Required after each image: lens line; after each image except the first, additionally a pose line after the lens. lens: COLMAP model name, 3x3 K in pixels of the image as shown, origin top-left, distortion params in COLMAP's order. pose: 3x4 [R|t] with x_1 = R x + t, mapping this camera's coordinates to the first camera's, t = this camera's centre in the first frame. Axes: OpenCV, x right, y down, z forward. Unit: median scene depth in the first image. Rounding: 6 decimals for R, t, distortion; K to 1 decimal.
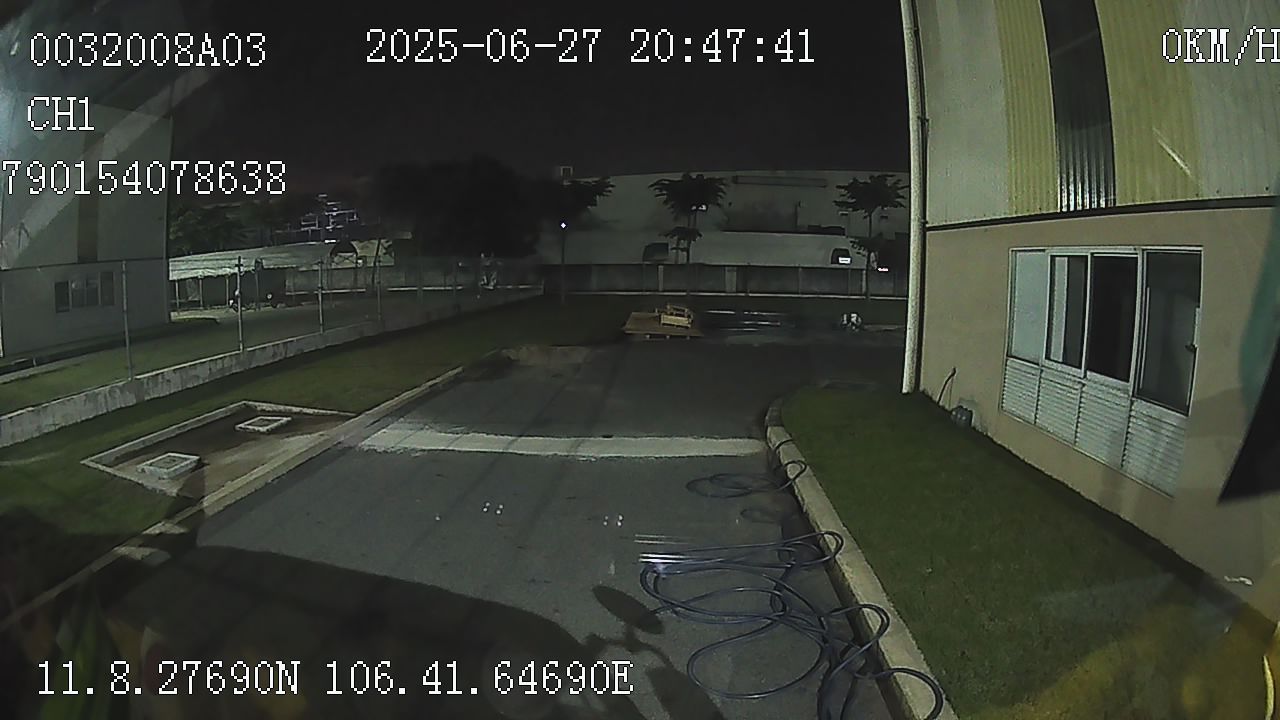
lens RADIAL K [[1115.0, 0, 642.3], [0, 1115.0, 345.8], [0, 0, 1]] dist [-0.368256, -0.000313]
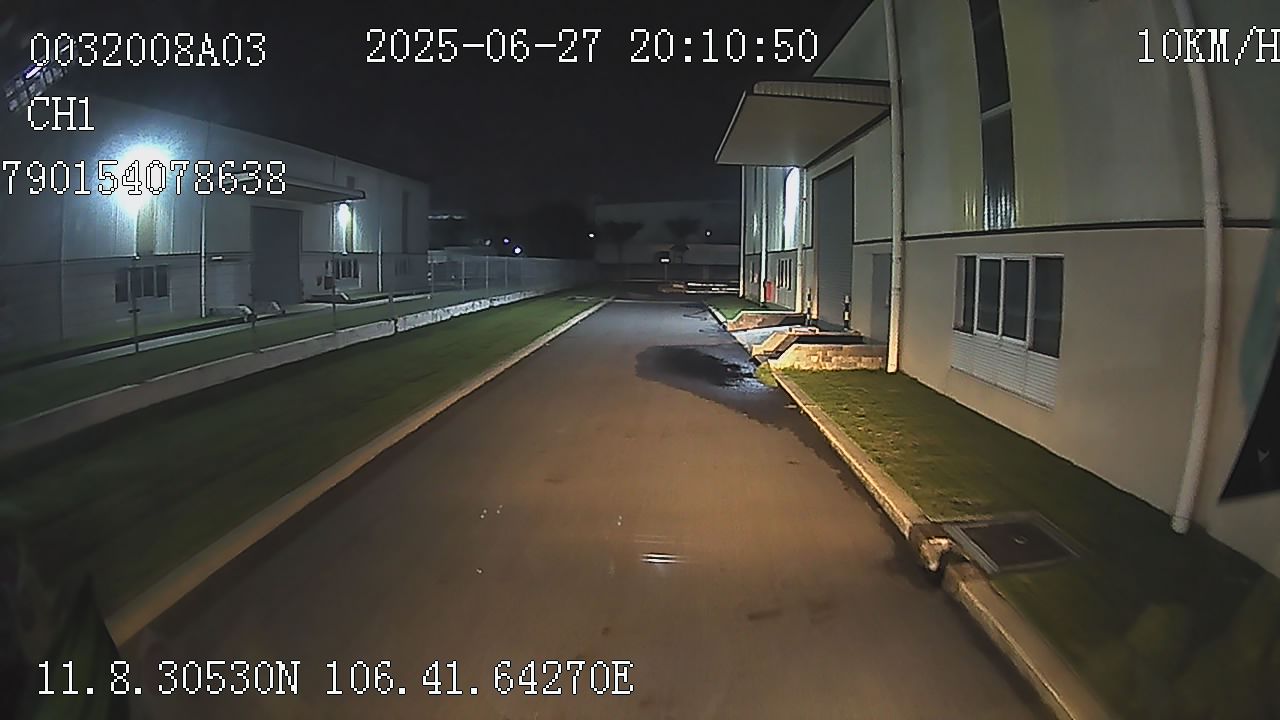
lens RADIAL K [[1130.3, 0, 640.0], [0, 1130.3, 360.0], [0, 0, 1]] dist [-0.363312, 0.005849]
pose [[0.999987, 0.003195, 0.004033, -0.053000], [-0.003234, 0.999948, 0.009703, 0.023289], [-0.004002, -0.009716, 0.999945, -0.291996]]
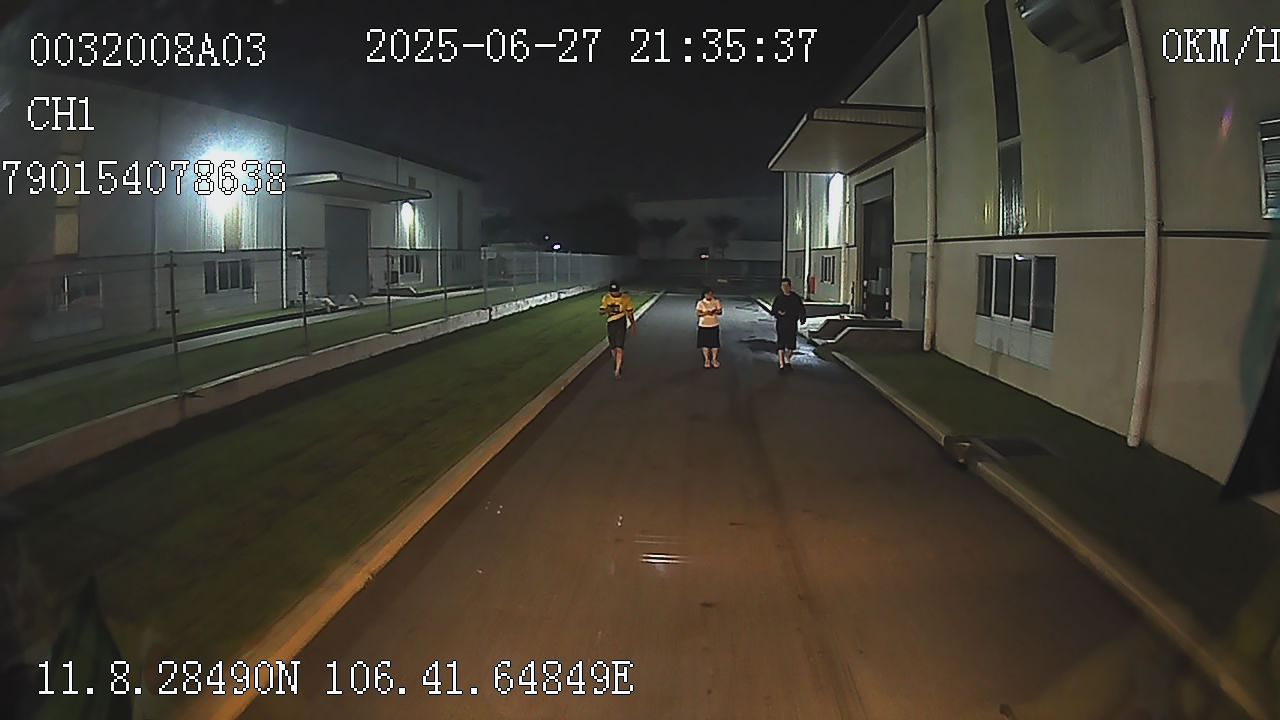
lens RADIAL K [[1130.3, 0, 640.0], [0, 1130.3, 360.0], [0, 0, 1]] dist [-0.363312, 0.005849]
pose [[0.999685, 0.004820, -0.024649, -0.112742], [-0.004484, 0.999897, 0.013668, 0.040589], [0.024713, -0.013553, 0.999603, -0.535016]]
